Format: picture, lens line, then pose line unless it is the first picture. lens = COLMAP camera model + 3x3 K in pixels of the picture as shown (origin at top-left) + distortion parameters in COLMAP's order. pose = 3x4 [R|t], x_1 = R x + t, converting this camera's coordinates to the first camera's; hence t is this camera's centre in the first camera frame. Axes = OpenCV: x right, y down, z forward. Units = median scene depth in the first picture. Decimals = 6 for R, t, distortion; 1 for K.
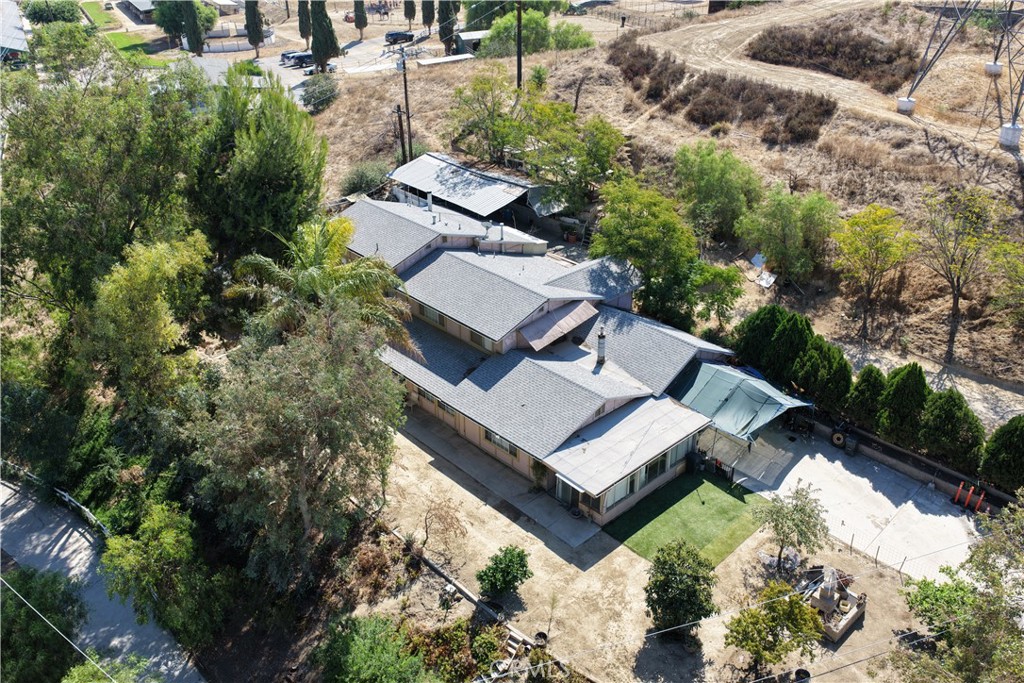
lens RADIAL K [[849.9, 0, 513.9], [0, 849.9, 347.9], [0, 0, 1]] dist [-0.018032, 0.043743]
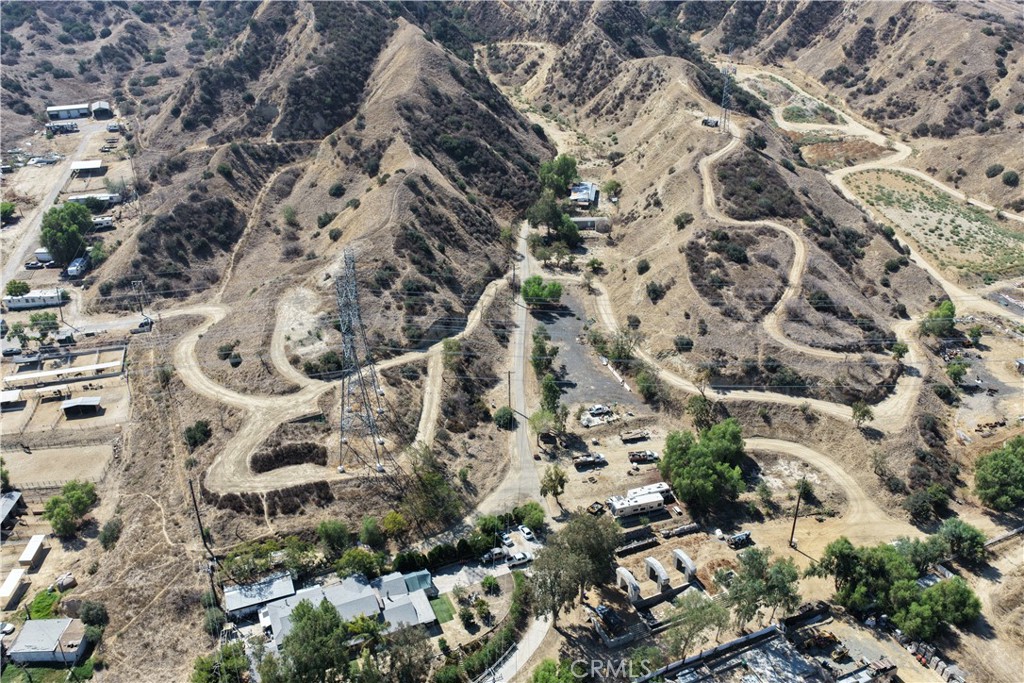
lens RADIAL K [[849.9, 0, 515.9], [0, 849.9, 346.1], [0, 0, 1]] dist [-0.018032, 0.043743]
pose [[0.339336, -0.443729, 0.829431, -2.126049], [0.463672, 0.846090, 0.262944, -1.514887], [-0.818450, 0.295357, 0.492853, -1.458529]]
